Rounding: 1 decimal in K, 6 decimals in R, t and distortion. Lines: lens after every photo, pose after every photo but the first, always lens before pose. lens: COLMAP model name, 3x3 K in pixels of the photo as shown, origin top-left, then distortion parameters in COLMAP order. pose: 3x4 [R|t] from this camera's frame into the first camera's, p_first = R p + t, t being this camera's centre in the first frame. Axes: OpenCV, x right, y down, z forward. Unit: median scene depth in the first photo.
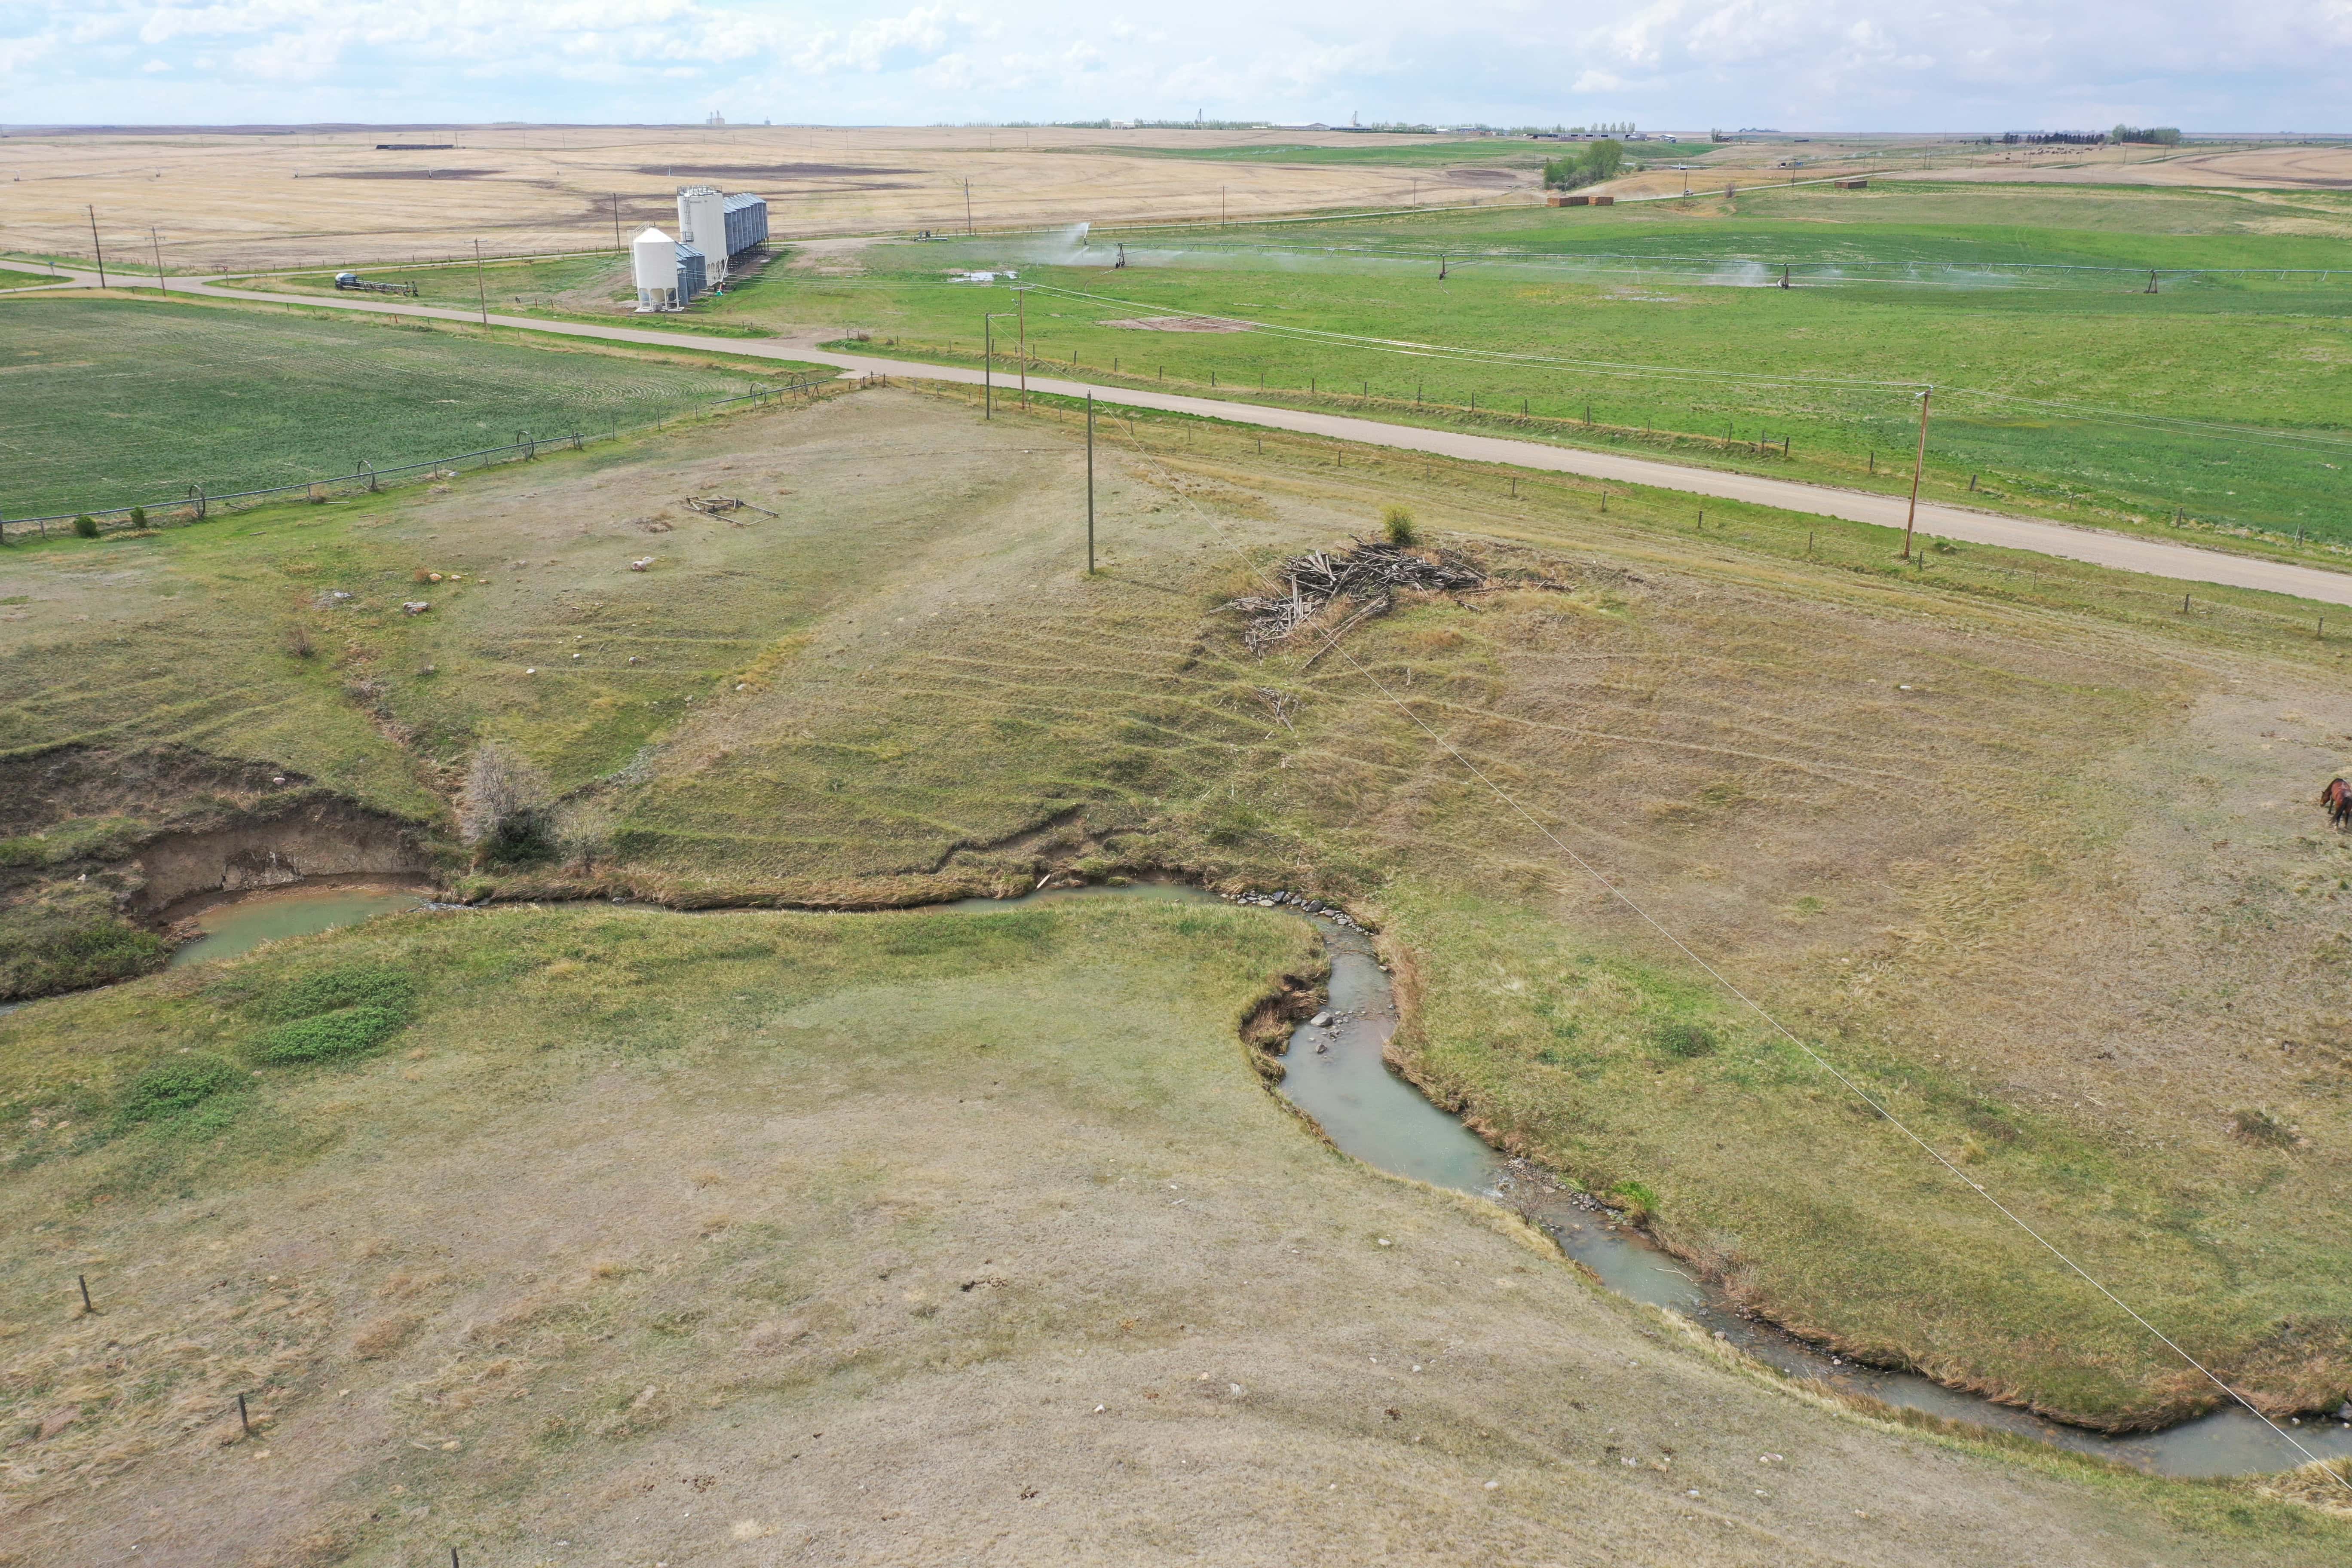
lens RADIAL K [[1833.1, 0, 1172.7], [0, 1833.1, 787.4], [0, 0, 1]] dist [-0.004309, -0.007285]
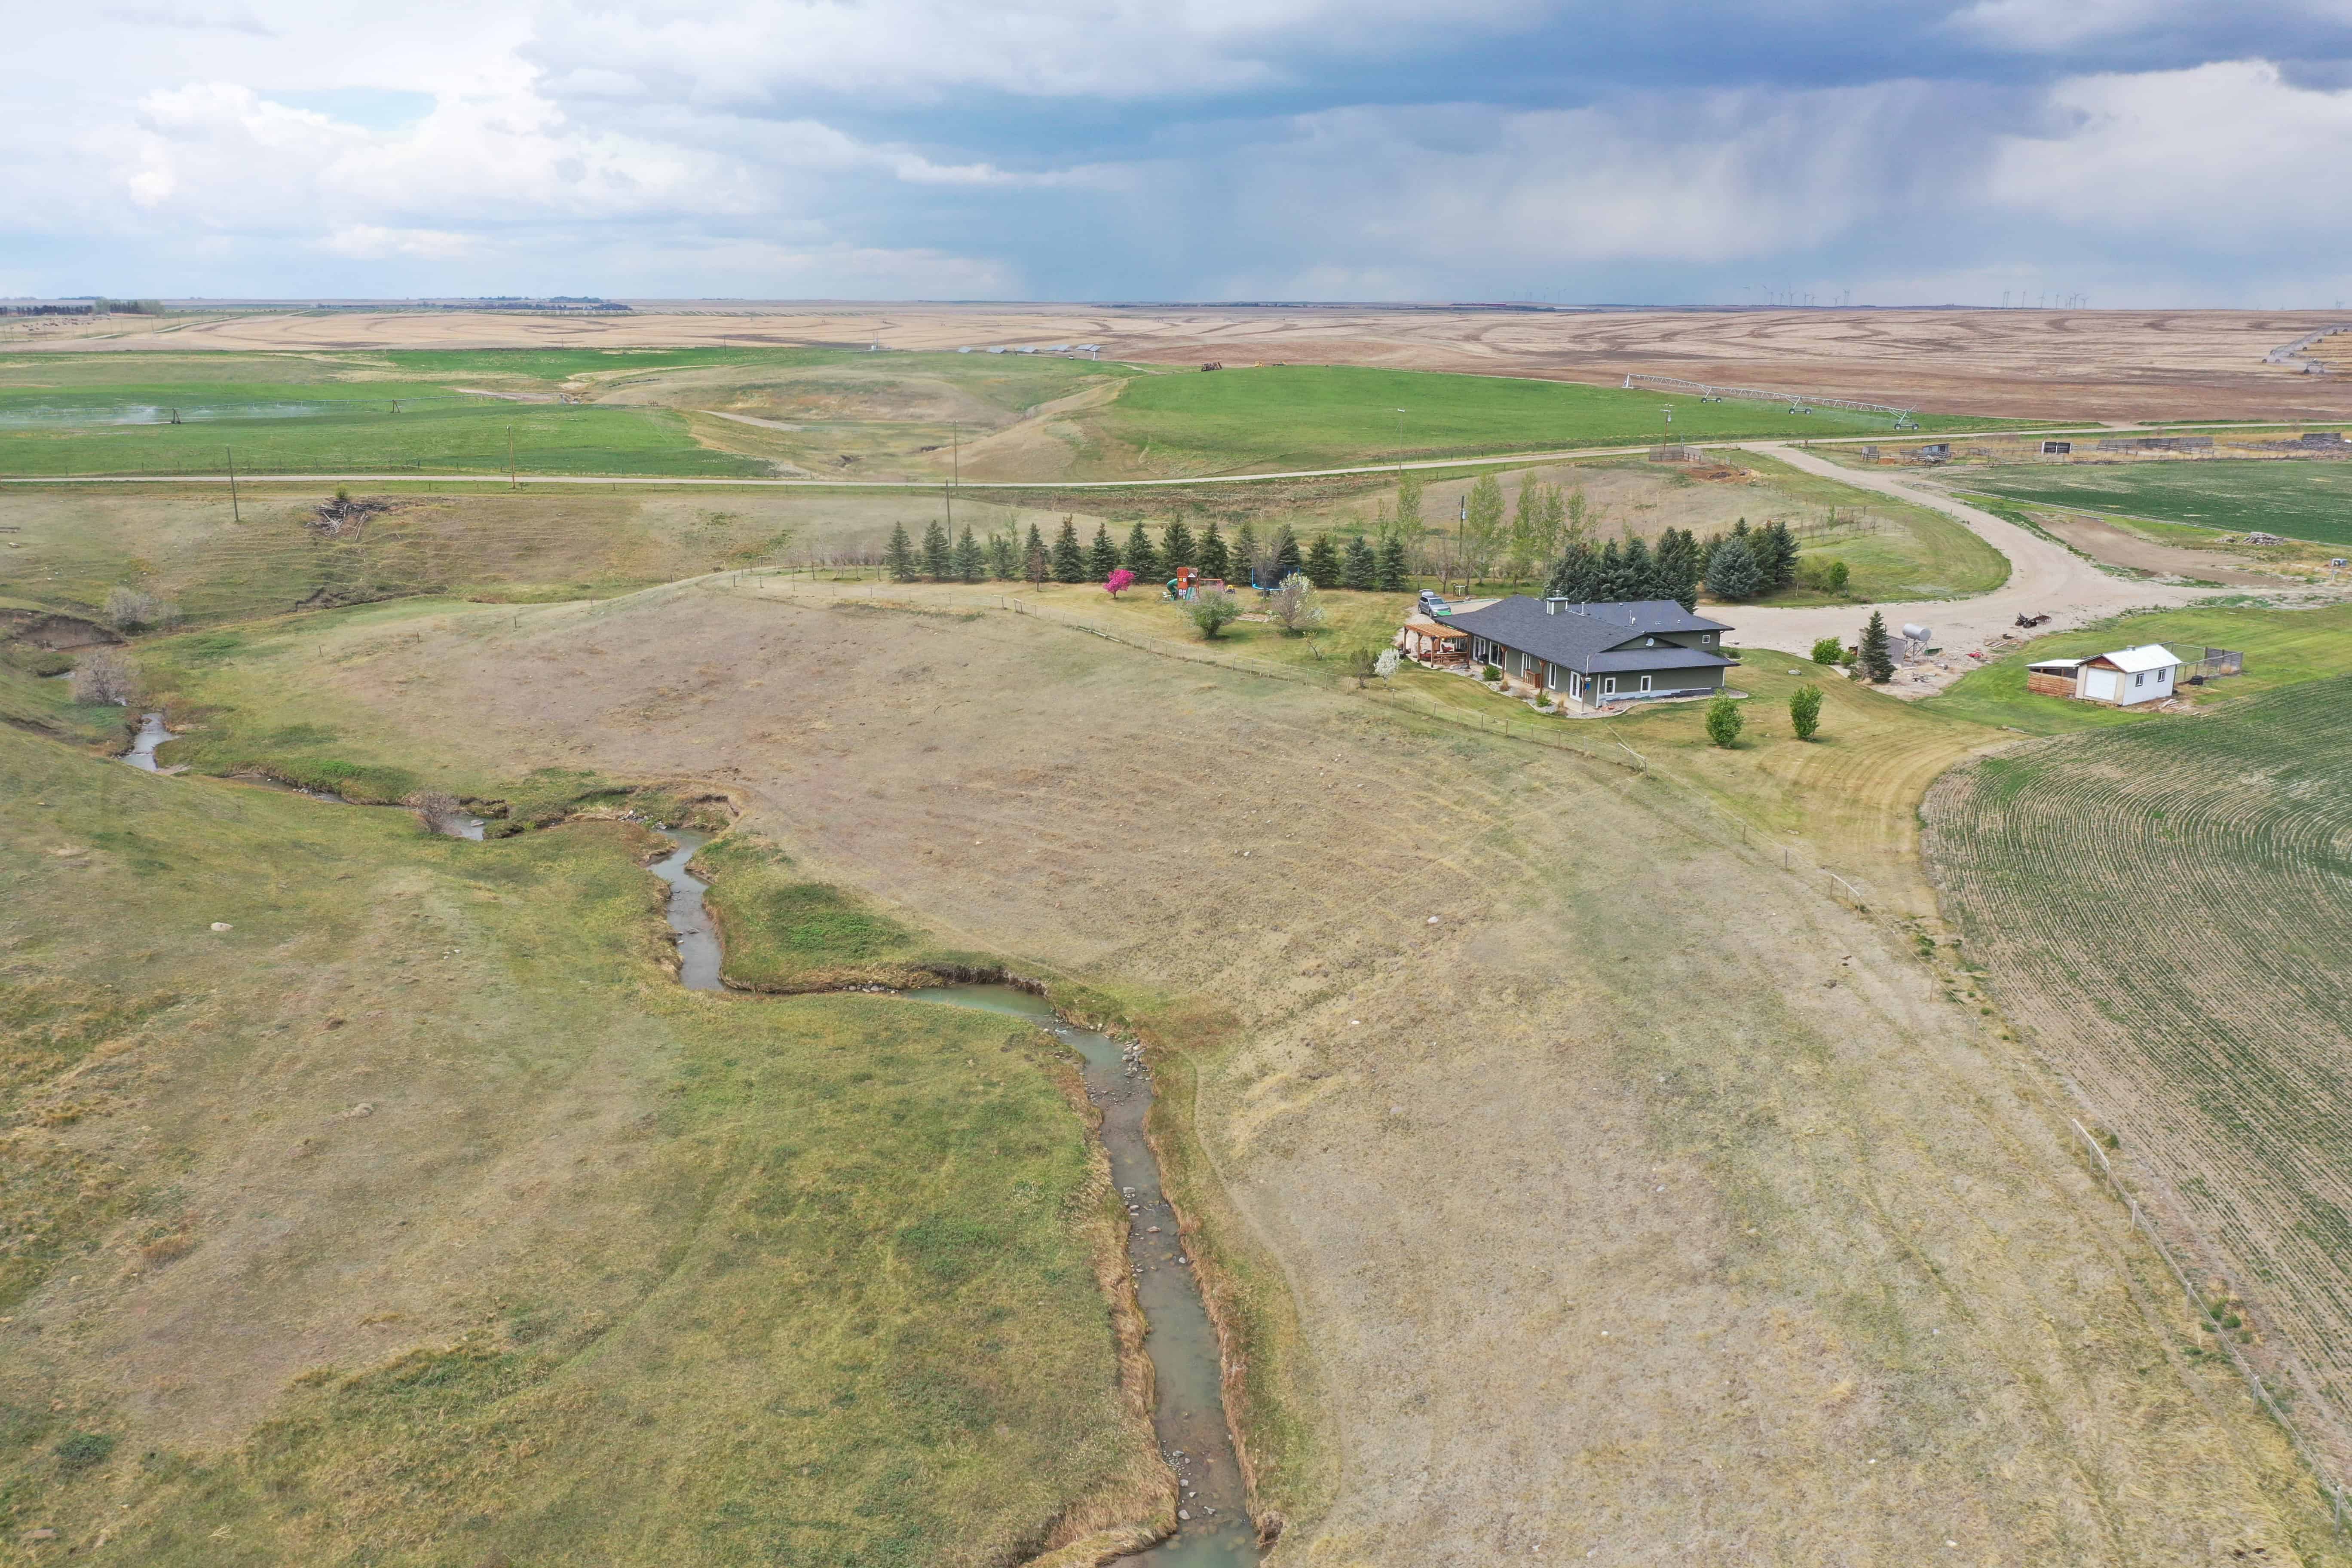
lens RADIAL K [[1833.1, 0, 1171.4], [0, 1833.1, 789.1], [0, 0, 1]] dist [-0.004309, -0.007285]
pose [[0.537404, -0.217433, 0.814813, -1.234343], [0.282770, 0.956717, 0.068801, 0.346947], [-0.794505, 0.193430, 0.575627, -1.117136]]
